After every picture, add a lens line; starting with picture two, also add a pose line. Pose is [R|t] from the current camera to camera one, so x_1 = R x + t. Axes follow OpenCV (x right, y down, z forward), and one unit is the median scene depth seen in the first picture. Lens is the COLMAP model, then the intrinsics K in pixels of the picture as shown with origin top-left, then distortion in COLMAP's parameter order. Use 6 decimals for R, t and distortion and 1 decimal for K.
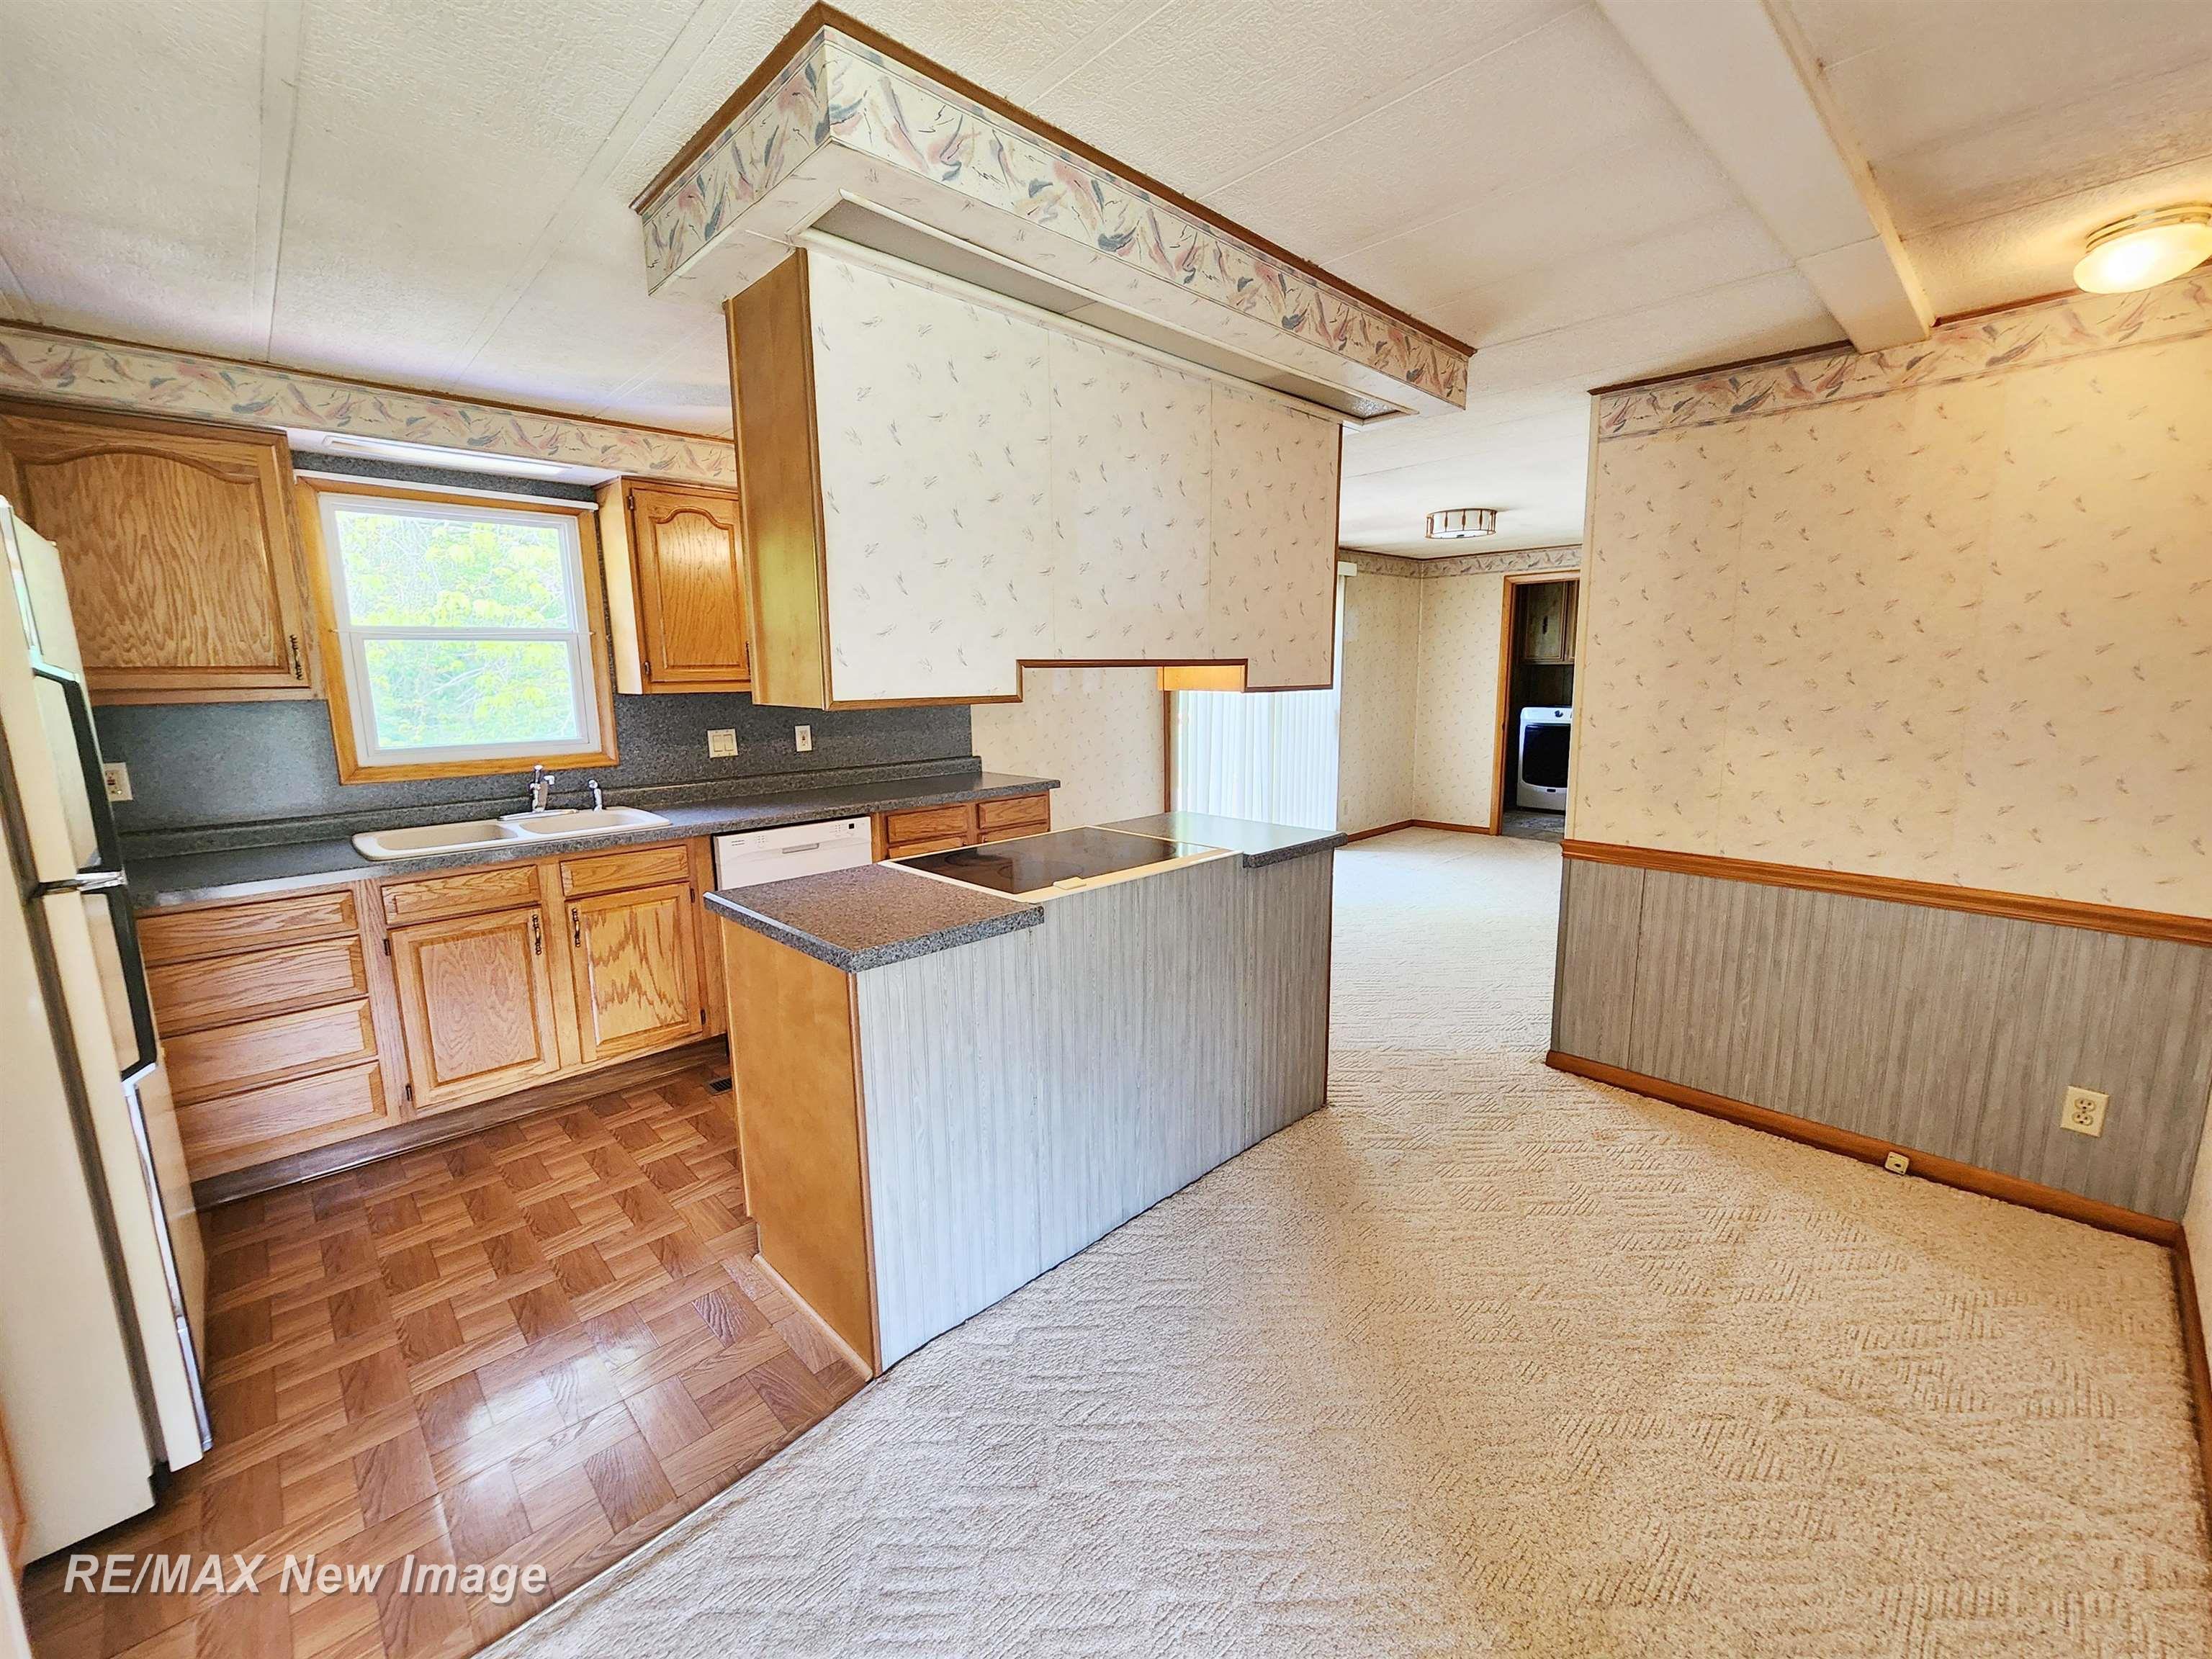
lens RADIAL K [[914.4, 0, 1100.4], [0, 914.4, 823.7], [0, 0, 1]] dist [-0.001083, 0.001418]
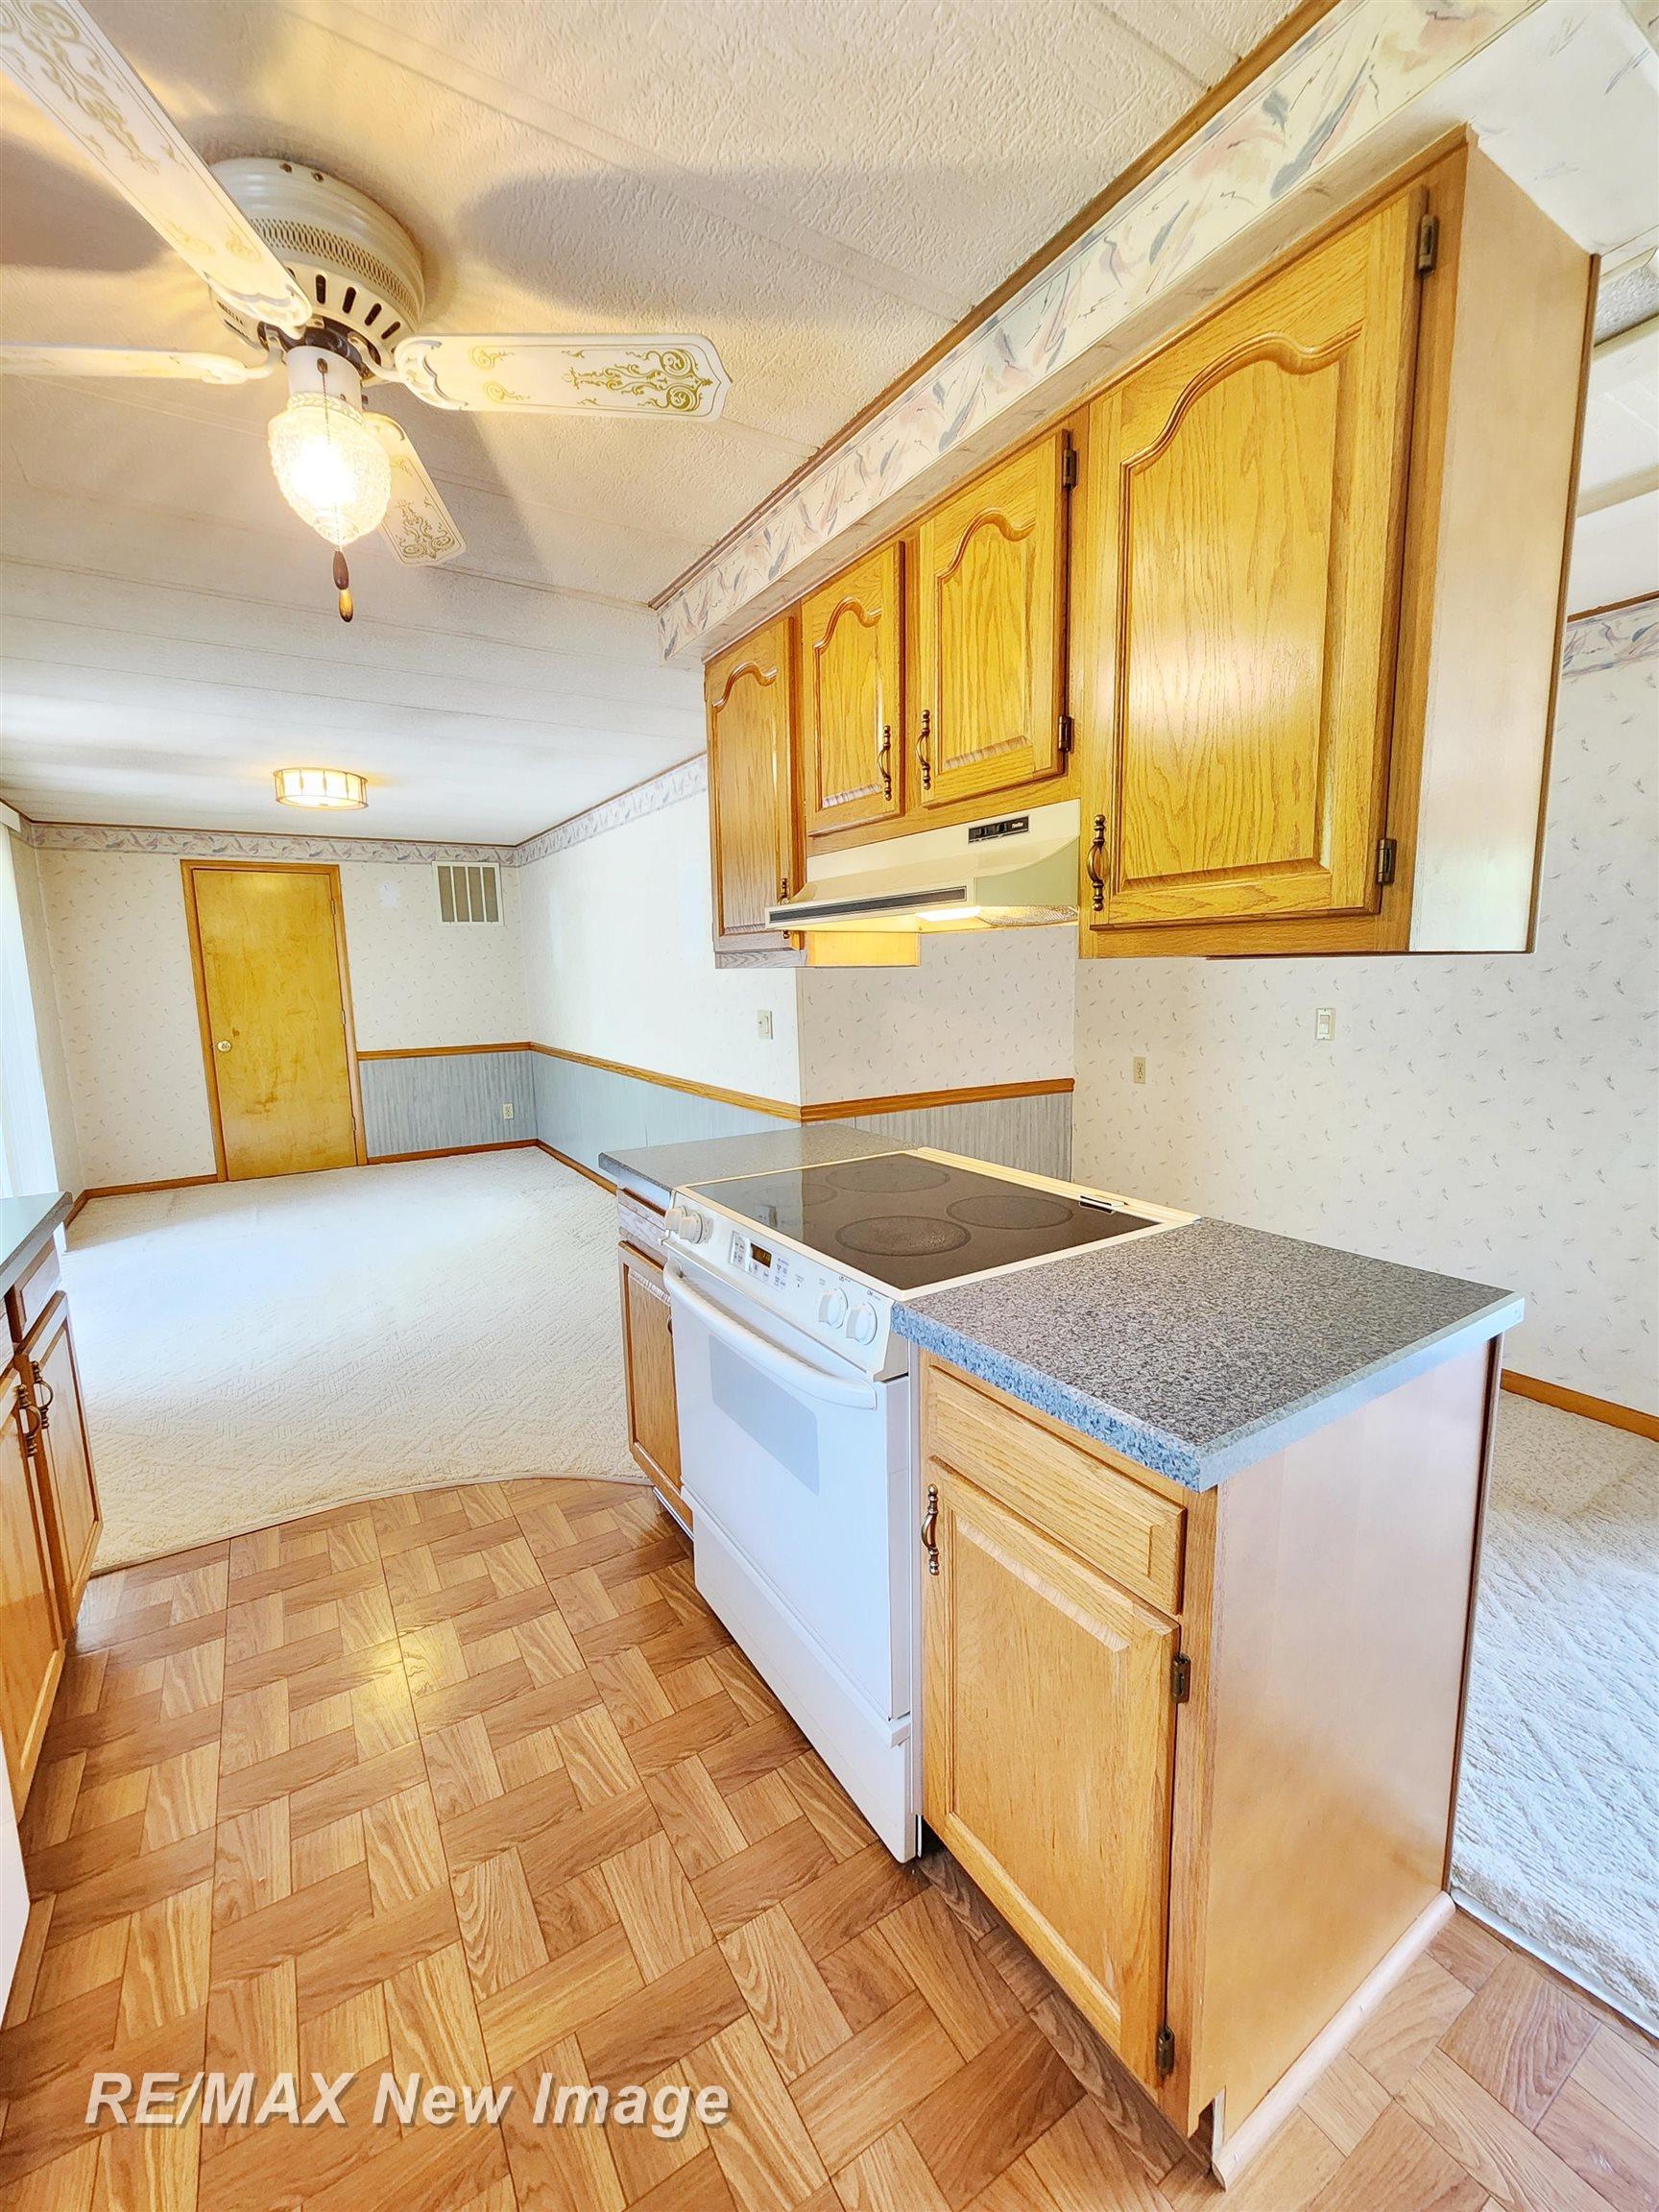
lens RADIAL K [[914.4, 0, 833.7], [0, 914.4, 1103.4], [0, 0, 1]] dist [-0.001083, 0.001418]
pose [[0.182501, -0.150091, 0.971682, -0.851402], [0.176902, 0.977164, 0.117712, -0.166041], [-0.967160, 0.150410, 0.204885, 0.964967]]
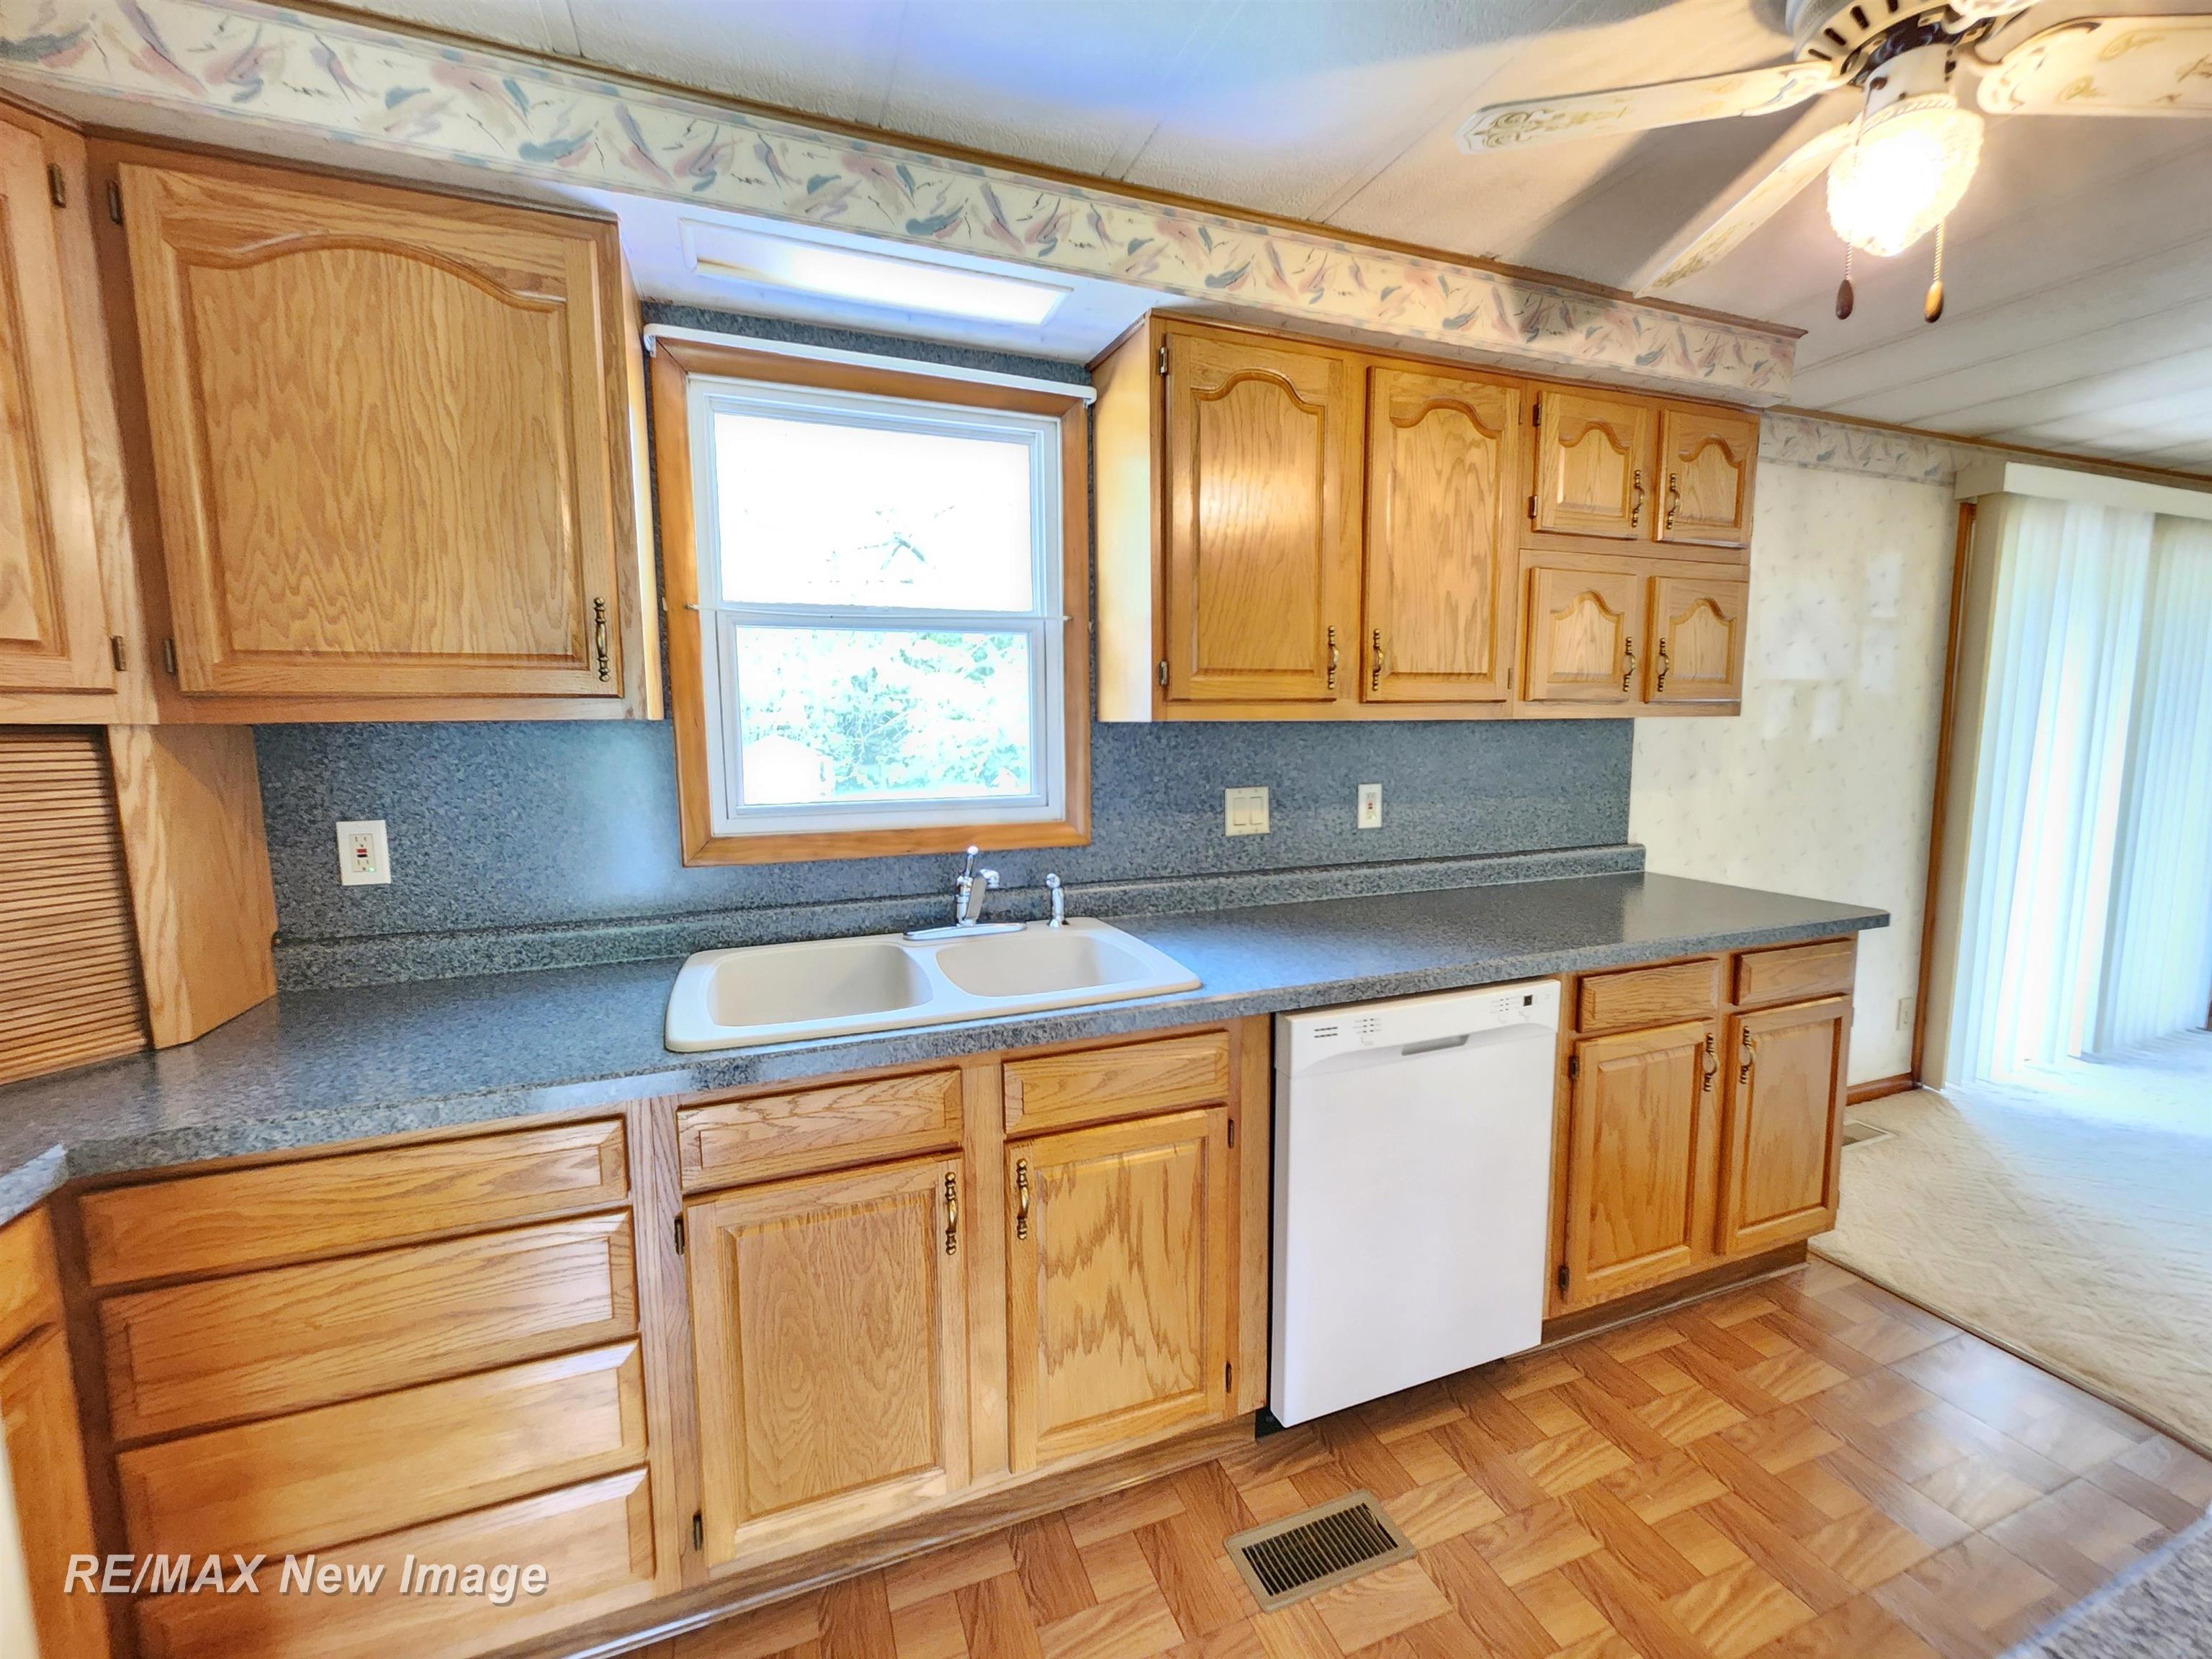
lens RADIAL K [[914.4, 0, 1106.1], [0, 914.4, 829.6], [0, 0, 1]] dist [-0.001083, 0.001418]
pose [[0.926068, 0.052805, -0.373643, -0.363036], [-0.069671, 0.997064, -0.031769, -0.067536], [0.370868, 0.055452, 0.927028, 0.560395]]
